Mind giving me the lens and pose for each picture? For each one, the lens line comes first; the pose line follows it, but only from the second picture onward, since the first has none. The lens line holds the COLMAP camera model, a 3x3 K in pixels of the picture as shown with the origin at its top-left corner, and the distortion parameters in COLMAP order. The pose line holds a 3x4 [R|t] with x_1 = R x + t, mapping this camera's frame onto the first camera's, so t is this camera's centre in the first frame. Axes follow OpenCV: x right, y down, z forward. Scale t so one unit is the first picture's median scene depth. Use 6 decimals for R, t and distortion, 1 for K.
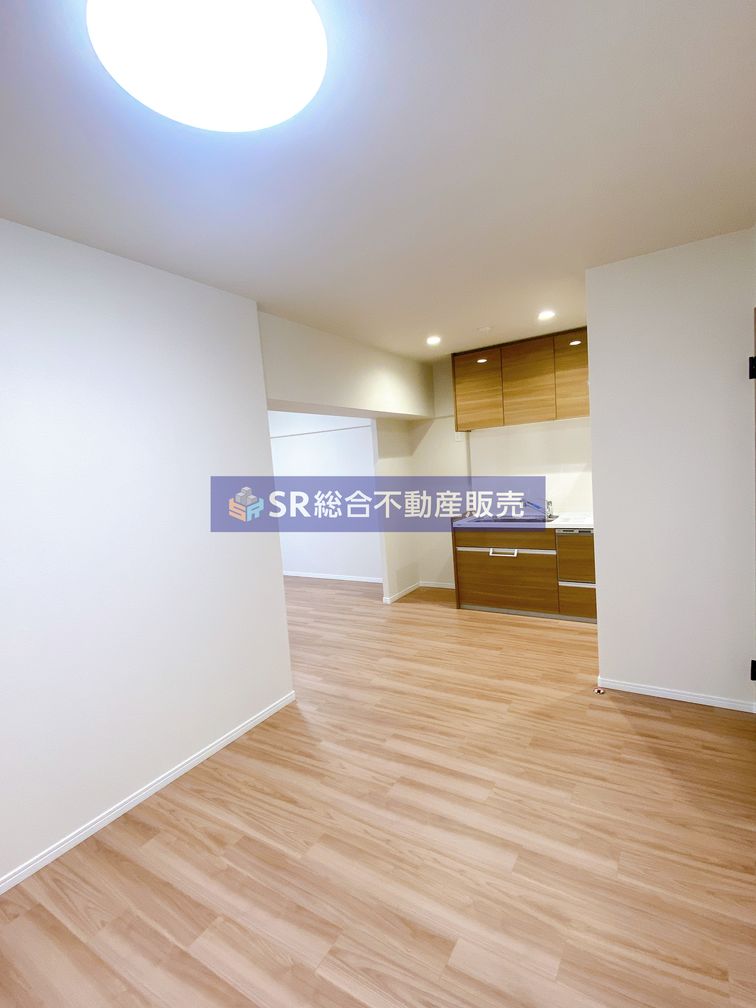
lens RADIAL K [[481.6, 0, 376.0], [0, 481.6, 498.2], [0, 0, 1]] dist [0.021948, -0.019613]
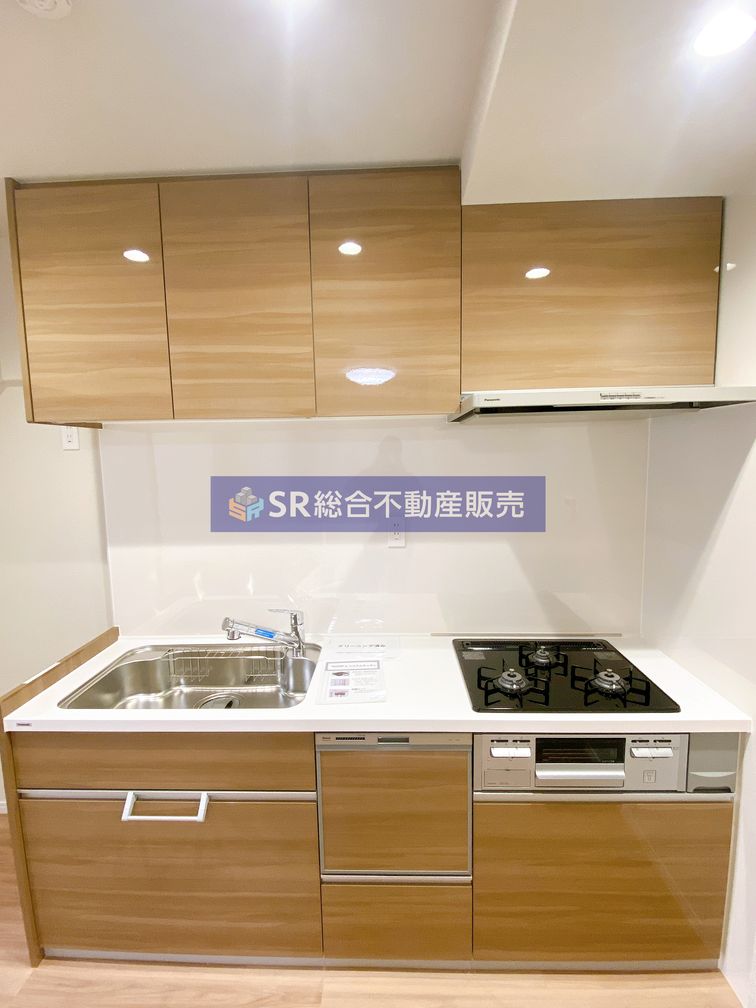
lens RADIAL K [[481.6, 0, 378.6], [0, 481.6, 507.4], [0, 0, 1]] dist [0.021948, -0.019613]
pose [[0.869127, -0.007792, 0.494528, 0.424993], [-0.006362, 0.999617, 0.026933, -0.186997], [-0.494548, -0.026555, 0.868744, 1.199186]]
